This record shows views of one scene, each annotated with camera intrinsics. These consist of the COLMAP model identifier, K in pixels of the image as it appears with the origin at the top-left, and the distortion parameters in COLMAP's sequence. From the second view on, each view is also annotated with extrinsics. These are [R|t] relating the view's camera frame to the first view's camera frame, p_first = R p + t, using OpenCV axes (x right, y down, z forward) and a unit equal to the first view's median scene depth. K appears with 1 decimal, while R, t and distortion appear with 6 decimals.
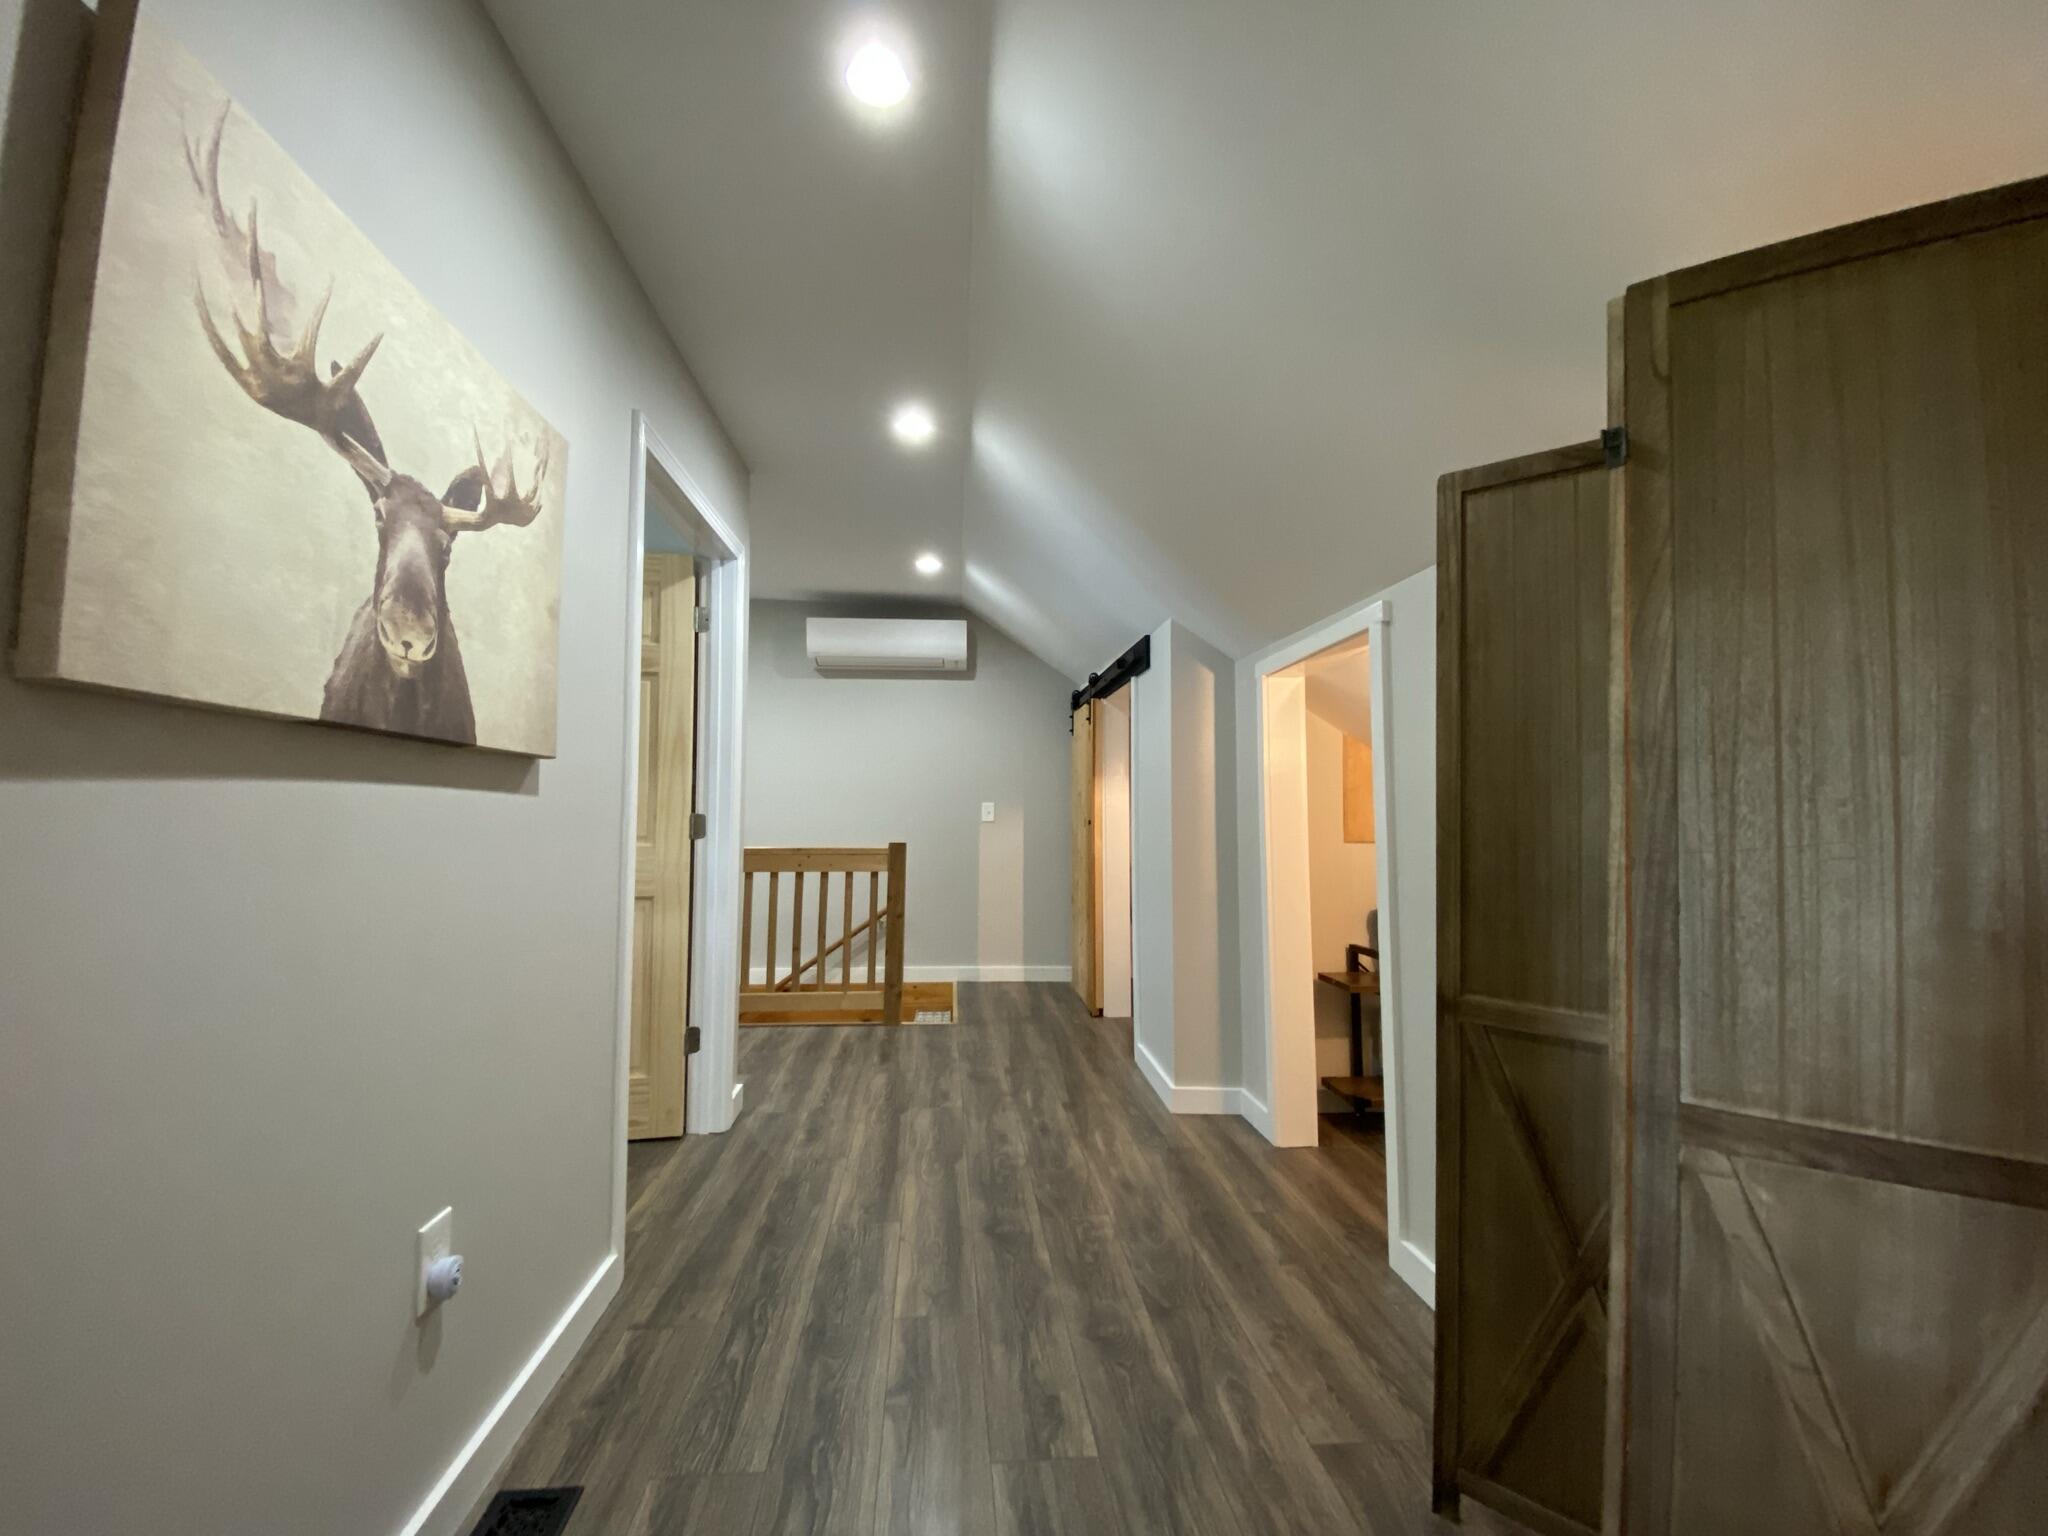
lens RADIAL K [[830.7, 0, 1014.7], [0, 830.7, 780.5], [0, 0, 1]] dist [0.017577, -0.018814]
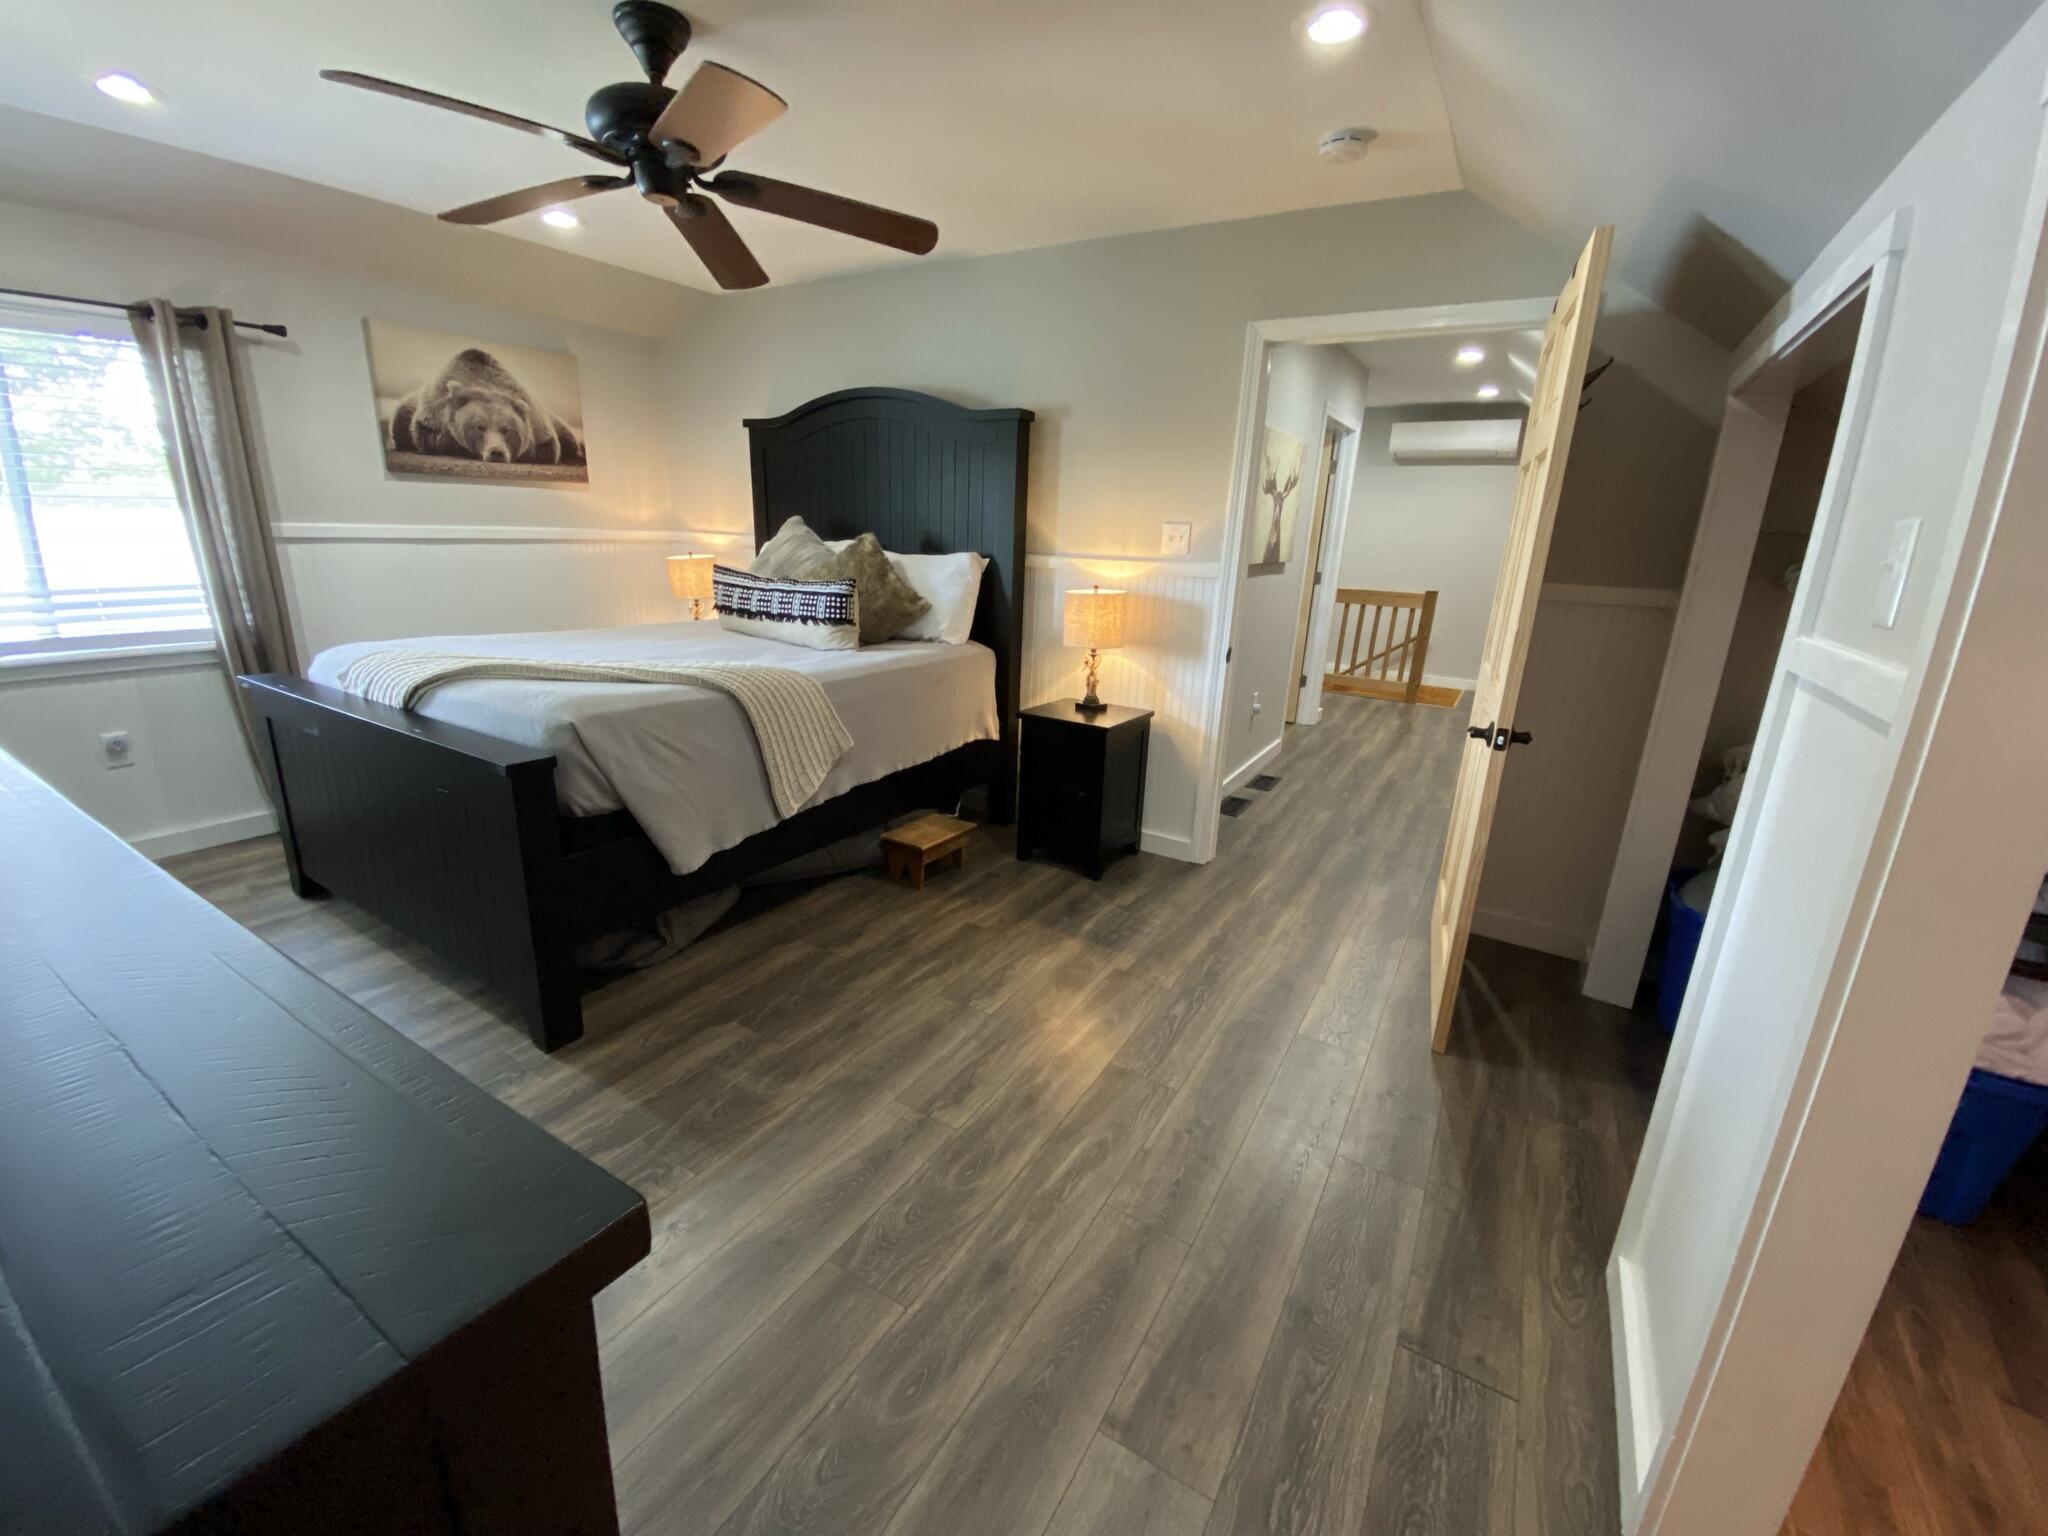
lens RADIAL K [[830.7, 0, 1014.7], [0, 830.7, 780.5], [0, 0, 1]] dist [0.017577, -0.018814]
pose [[0.807803, 0.190244, -0.557908, 0.251090], [-0.007392, 0.949681, 0.313133, -0.106189], [0.589406, -0.248825, 0.768561, -1.126623]]
